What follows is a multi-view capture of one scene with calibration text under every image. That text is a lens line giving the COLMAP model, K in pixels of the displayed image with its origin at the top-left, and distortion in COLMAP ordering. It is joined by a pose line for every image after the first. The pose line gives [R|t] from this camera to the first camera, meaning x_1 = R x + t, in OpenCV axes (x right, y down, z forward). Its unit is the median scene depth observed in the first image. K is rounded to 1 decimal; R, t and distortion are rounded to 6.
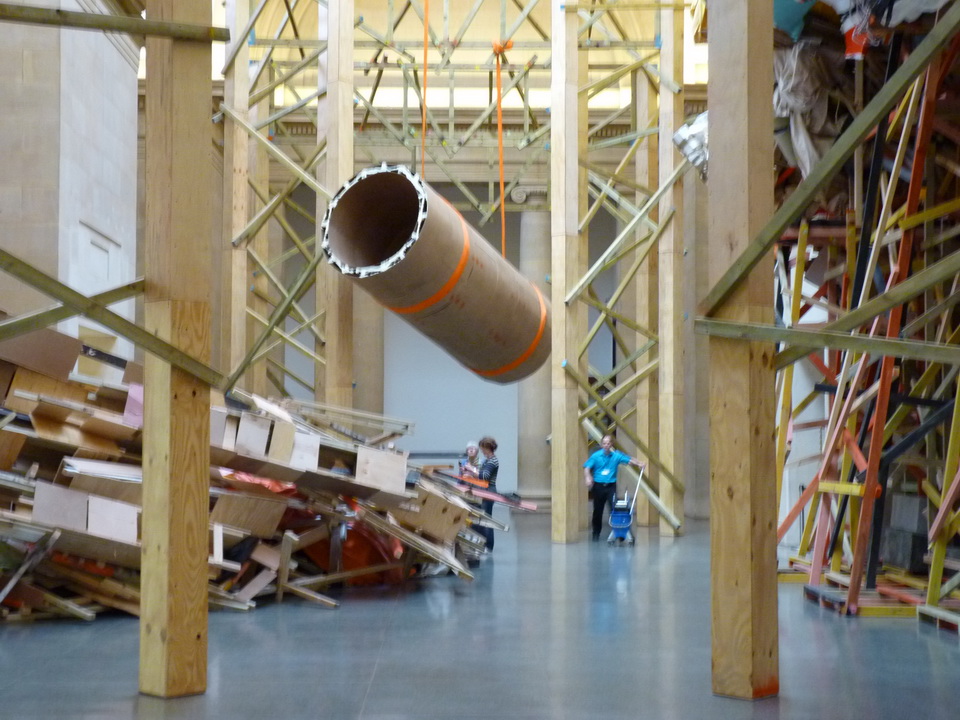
lens RADIAL K [[1482.3, 0, 480.0], [0, 1482.3, 360.0], [0, 0, 1]] dist [0.027830, 0.059732]
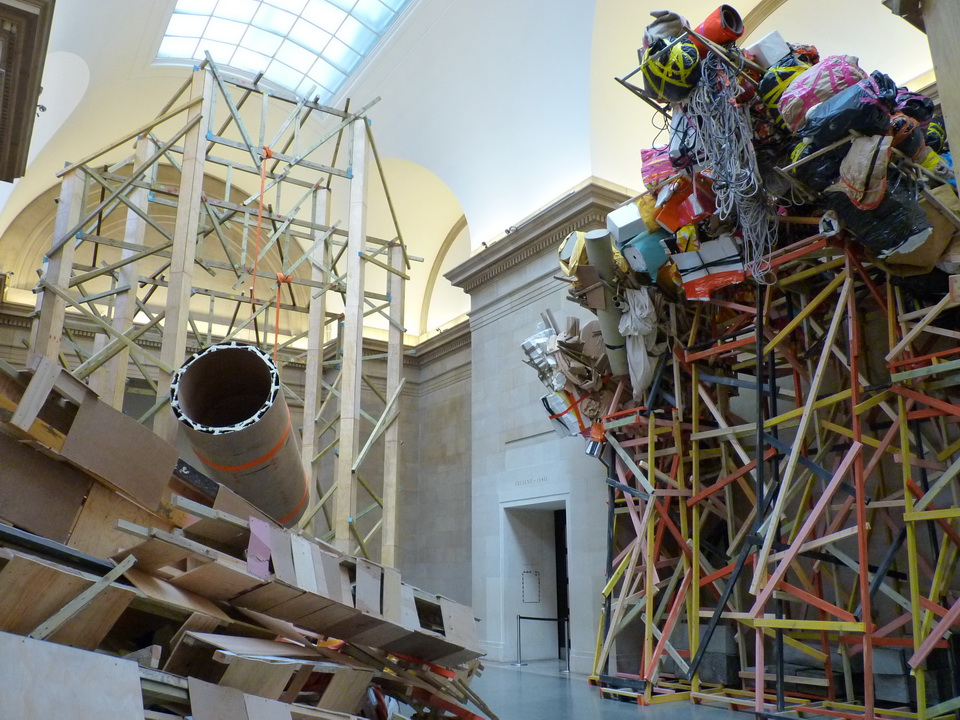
lens RADIAL K [[758.9, 0, 480.0], [0, 758.9, 360.0], [0, 0, 1]] dist [-0.004779, -0.002505]
pose [[0.834377, 0.140842, 0.532897, -0.227663], [-0.019888, 0.973866, -0.226250, 0.014798], [-0.550836, 0.178180, 0.815372, 0.414059]]
